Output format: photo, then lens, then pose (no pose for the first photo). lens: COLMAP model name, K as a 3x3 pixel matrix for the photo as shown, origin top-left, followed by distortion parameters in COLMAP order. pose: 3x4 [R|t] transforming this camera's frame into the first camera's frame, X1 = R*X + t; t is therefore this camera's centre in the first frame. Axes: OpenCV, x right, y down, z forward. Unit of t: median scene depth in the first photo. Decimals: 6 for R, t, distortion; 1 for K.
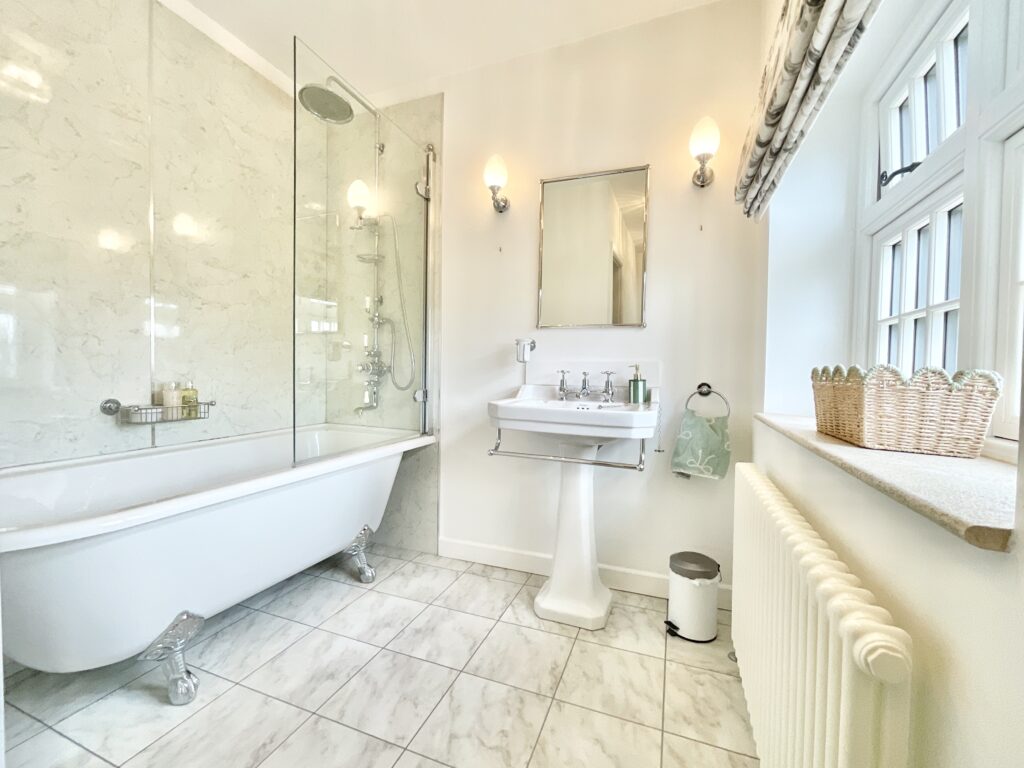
lens RADIAL K [[419.8, 0, 513.9], [0, 419.8, 381.5], [0, 0, 1]] dist [-0.007459, 0.001058]
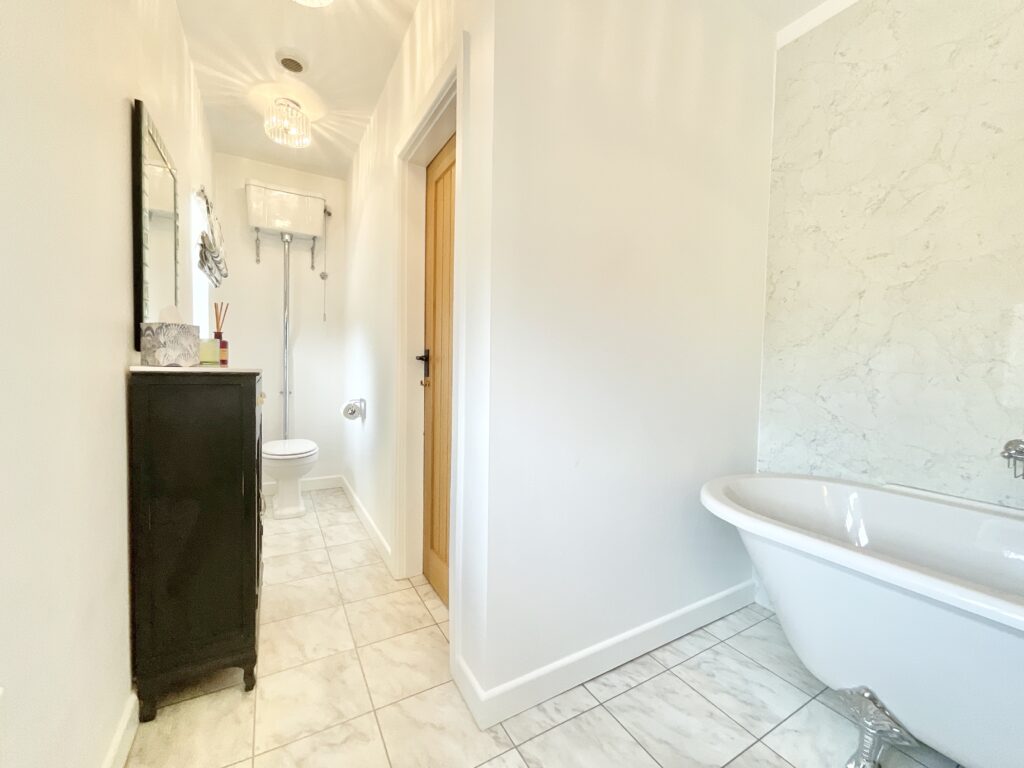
lens RADIAL K [[419.8, 0, 512.4], [0, 419.8, 382.4], [0, 0, 1]] dist [-0.007459, 0.001058]
pose [[-0.625229, 0.002266, -0.780438, 0.269783], [-0.051960, 0.997656, 0.044523, -0.056466], [0.778710, 0.068389, -0.623646, 0.801216]]
